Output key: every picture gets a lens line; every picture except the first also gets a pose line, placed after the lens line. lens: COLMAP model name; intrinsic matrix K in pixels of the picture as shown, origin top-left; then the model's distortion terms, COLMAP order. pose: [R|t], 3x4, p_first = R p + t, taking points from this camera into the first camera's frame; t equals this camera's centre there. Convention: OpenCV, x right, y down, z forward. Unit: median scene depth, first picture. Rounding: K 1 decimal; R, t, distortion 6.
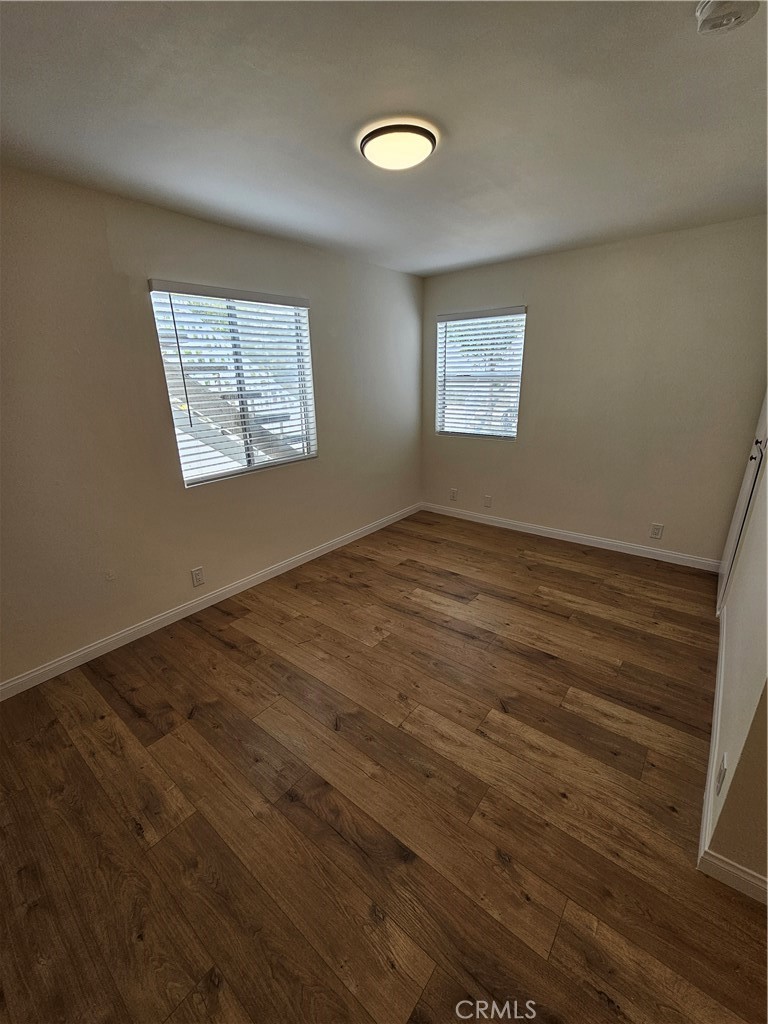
lens RADIAL K [[415.7, 0, 379.1], [0, 415.7, 514.9], [0, 0, 1]] dist [-0.001264, -0.001667]
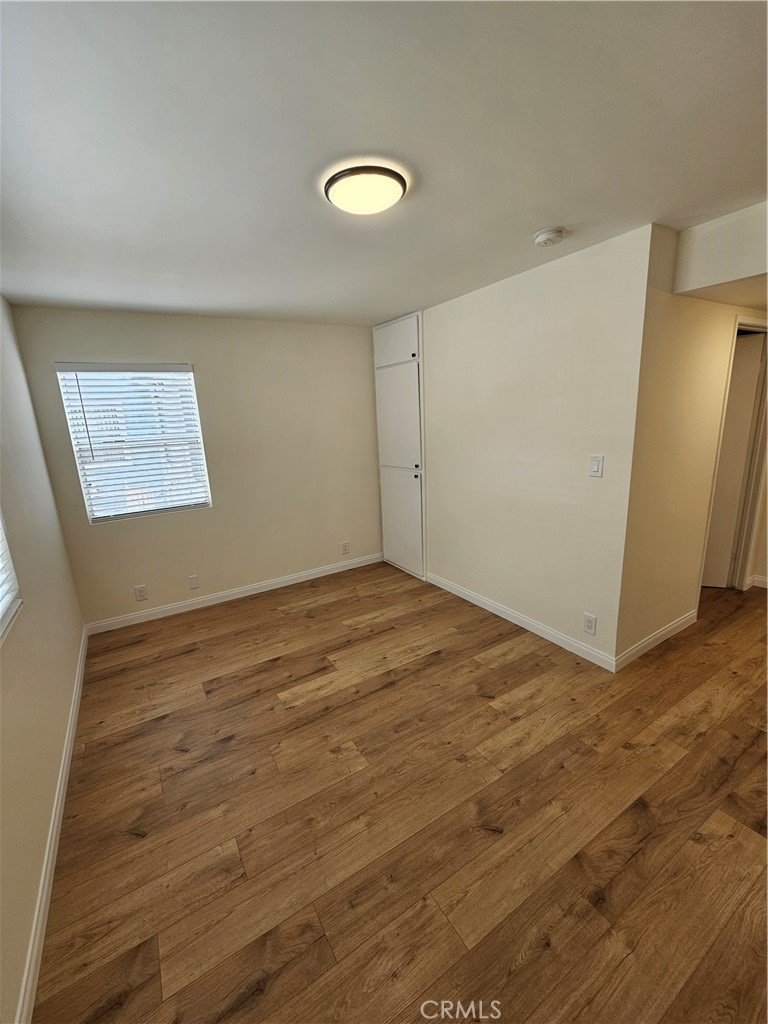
lens RADIAL K [[415.7, 0, 379.1], [0, 415.7, 514.9], [0, 0, 1]] dist [-0.001264, -0.001667]
pose [[0.341017, -0.211356, 0.915989, -0.558334], [0.345422, 0.934405, 0.087007, -0.163495], [-0.874294, 0.286732, 0.391655, 0.479287]]
